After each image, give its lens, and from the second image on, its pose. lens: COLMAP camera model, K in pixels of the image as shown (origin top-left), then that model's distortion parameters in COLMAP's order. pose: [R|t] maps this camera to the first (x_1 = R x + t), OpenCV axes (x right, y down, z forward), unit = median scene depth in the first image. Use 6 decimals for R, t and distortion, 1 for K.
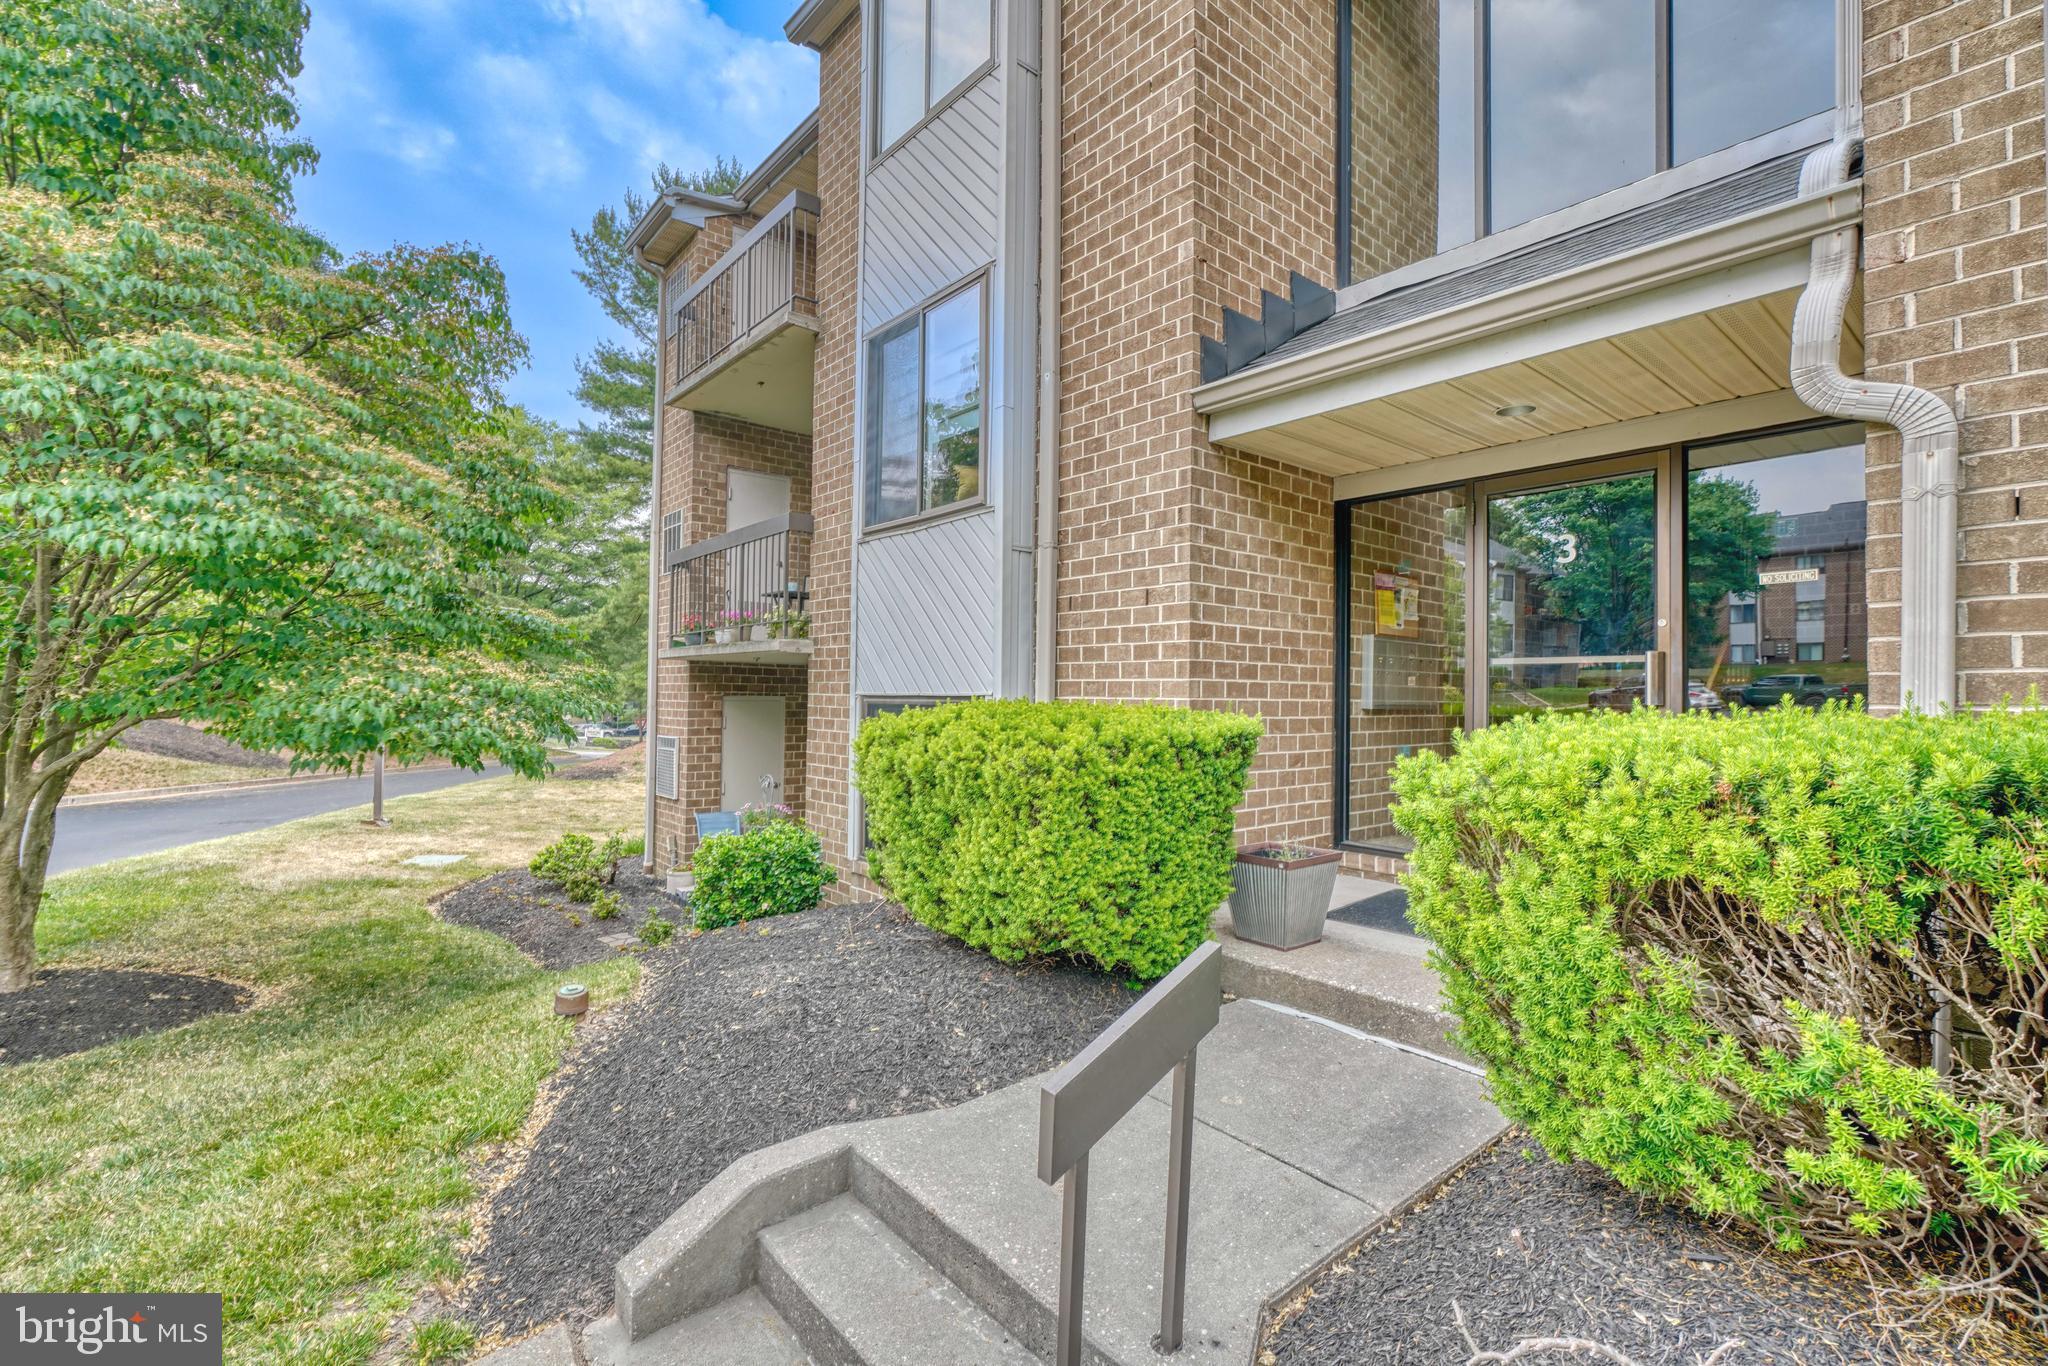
lens RADIAL K [[910.2, 0, 1014.9], [0, 910.2, 677.9], [0, 0, 1]] dist [-0.014891, 0.008126]
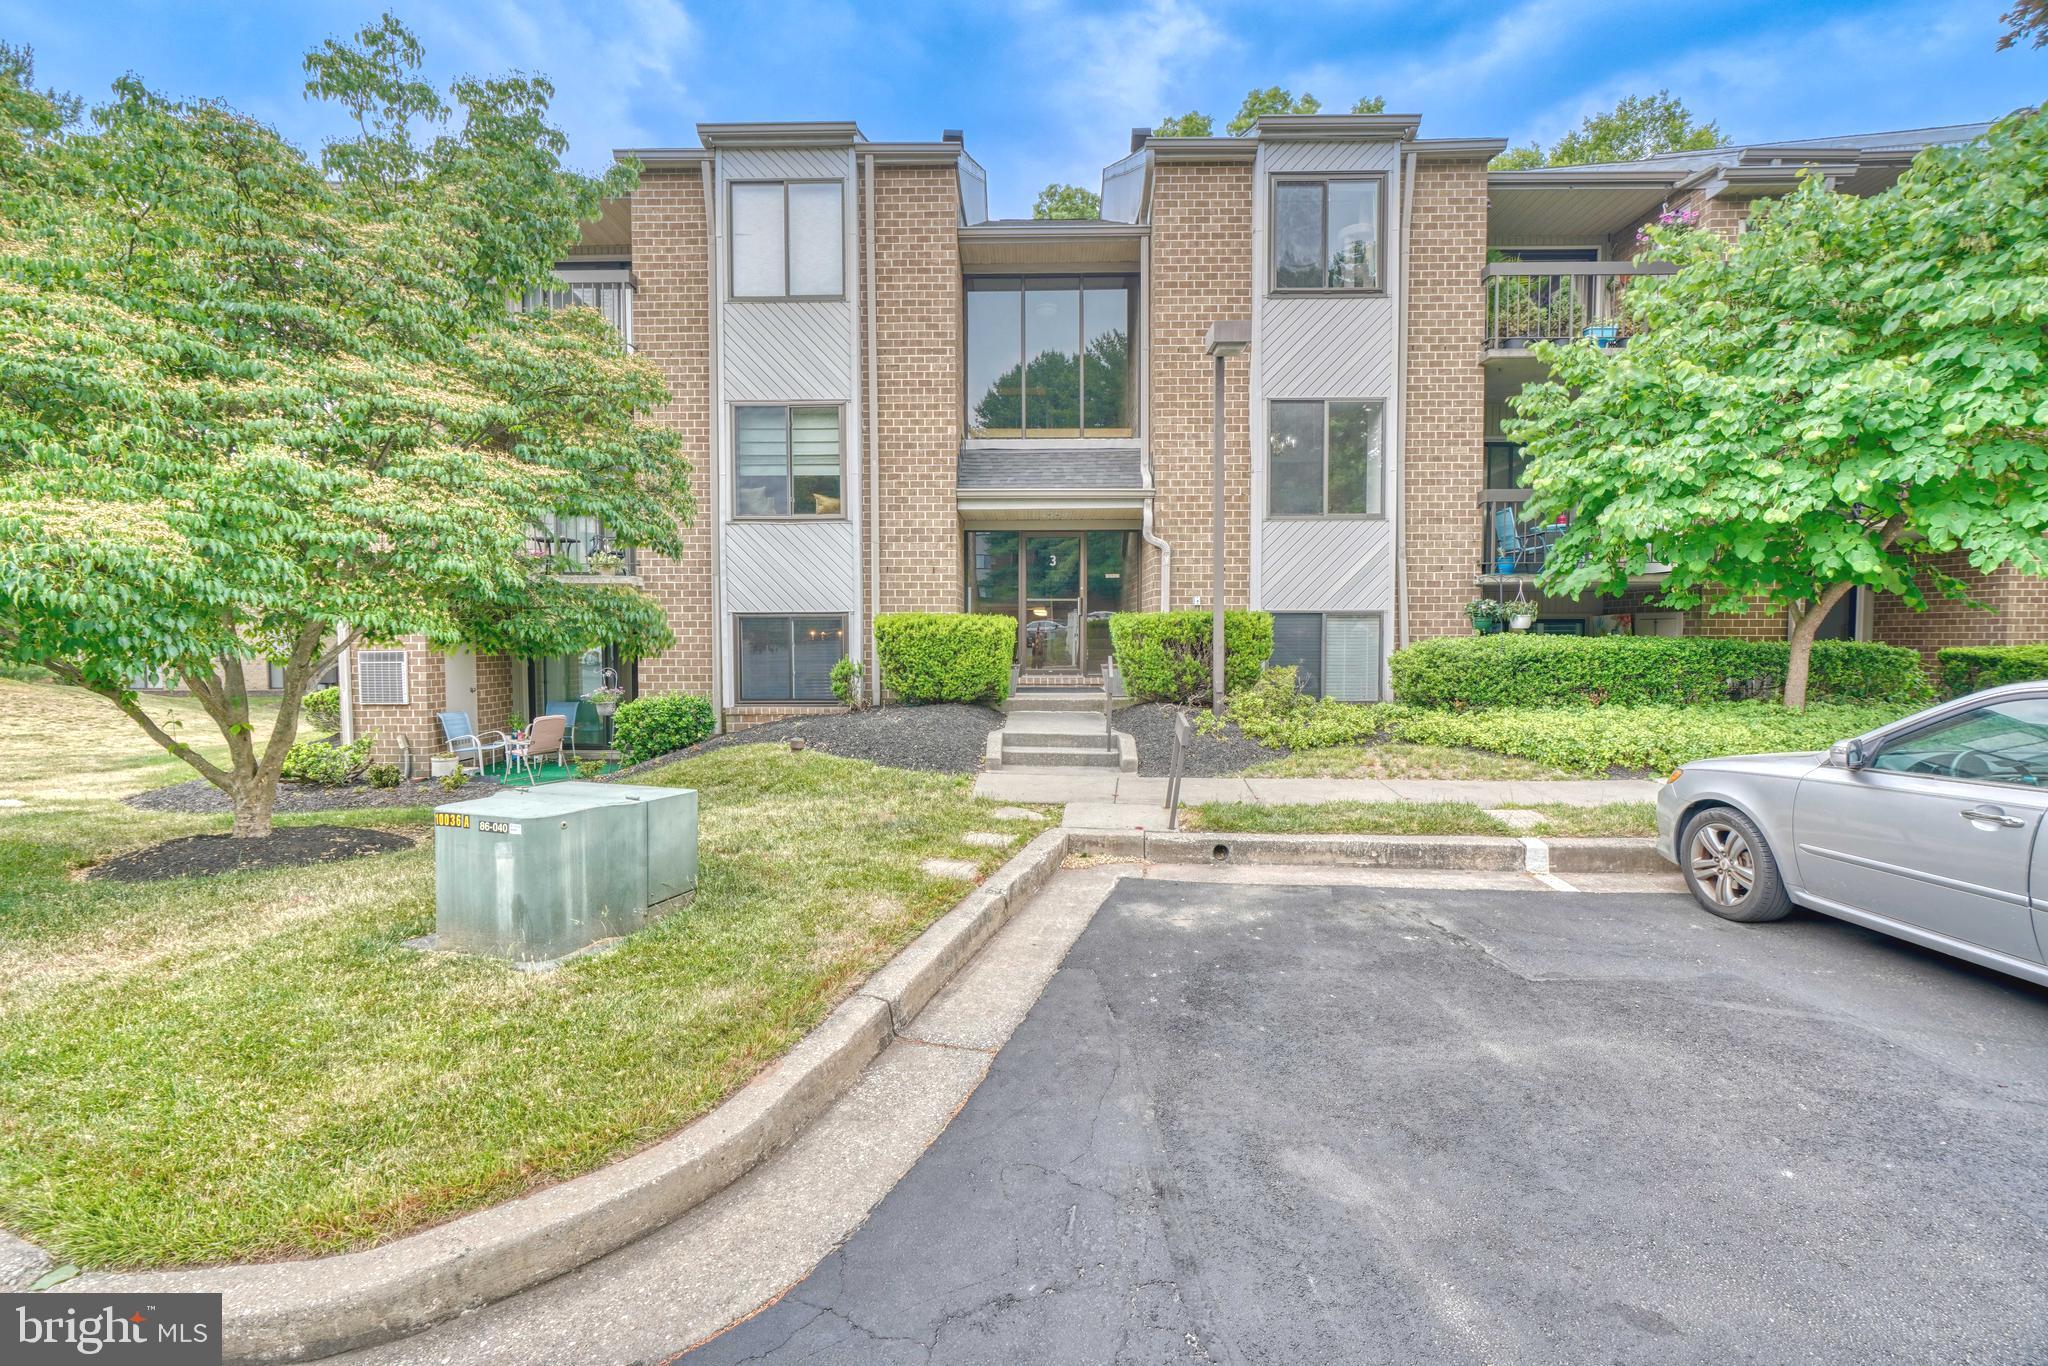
lens RADIAL K [[910.2, 0, 1014.9], [0, 910.2, 677.9], [0, 0, 1]] dist [-0.014891, 0.008126]
pose [[0.651331, -0.047461, 0.757308, -1.546545], [-0.007313, 0.997603, 0.068810, 0.027528], [-0.758758, -0.050356, 0.649423, -0.738815]]
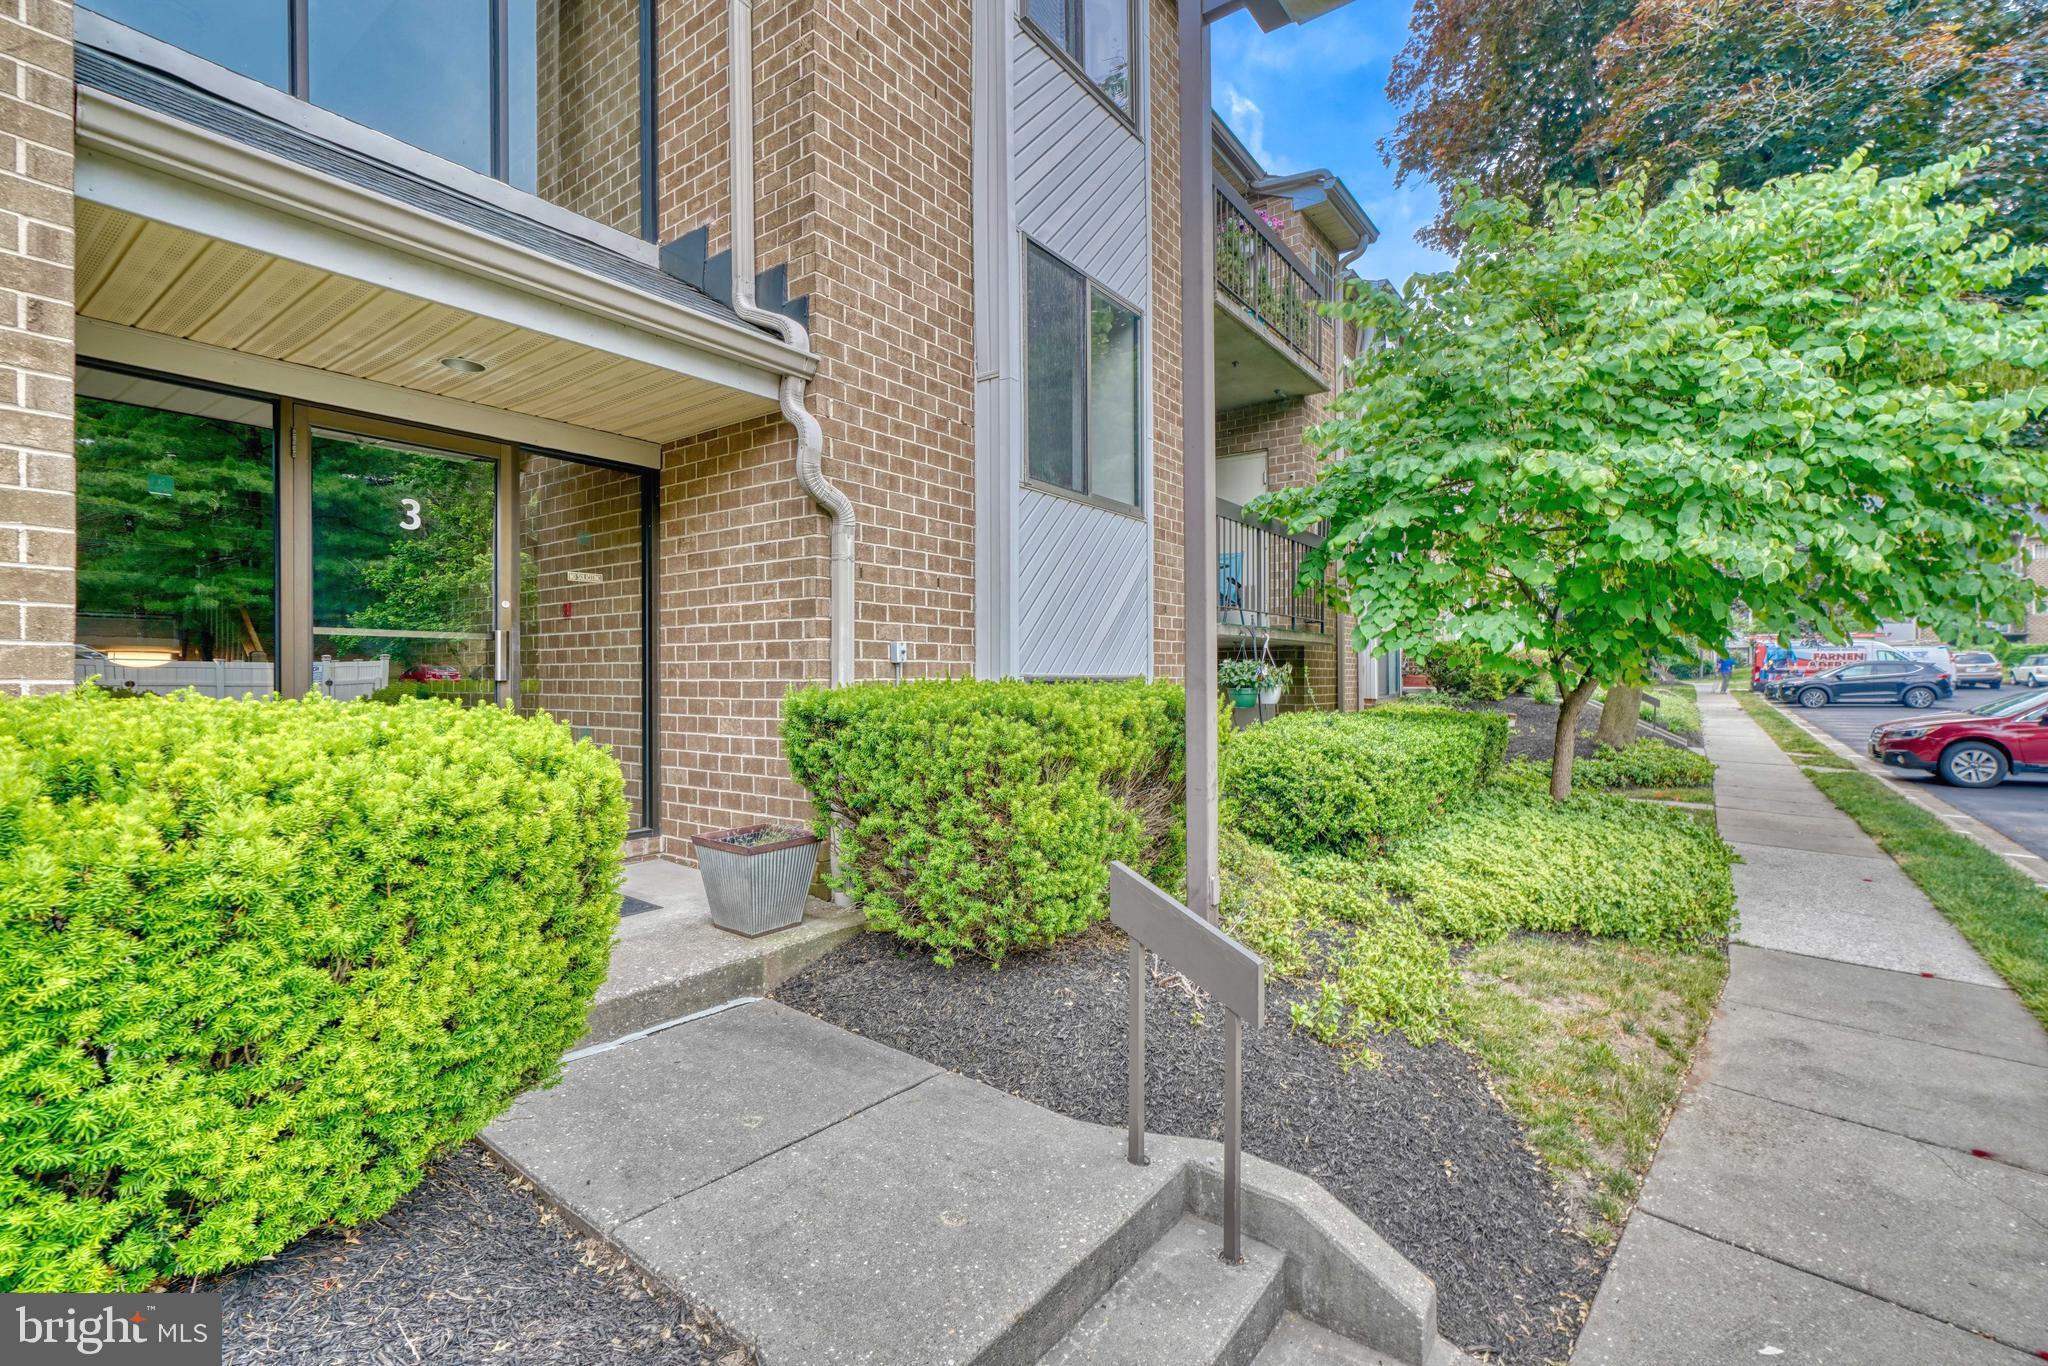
lens RADIAL K [[910.2, 0, 1014.9], [0, 910.2, 677.9], [0, 0, 1]] dist [-0.014891, 0.008126]
pose [[-0.235812, -0.017598, 0.971639, -0.416457], [-0.023501, 0.999647, 0.012402, -0.000354], [-0.971515, -0.019910, -0.236142, 0.570299]]
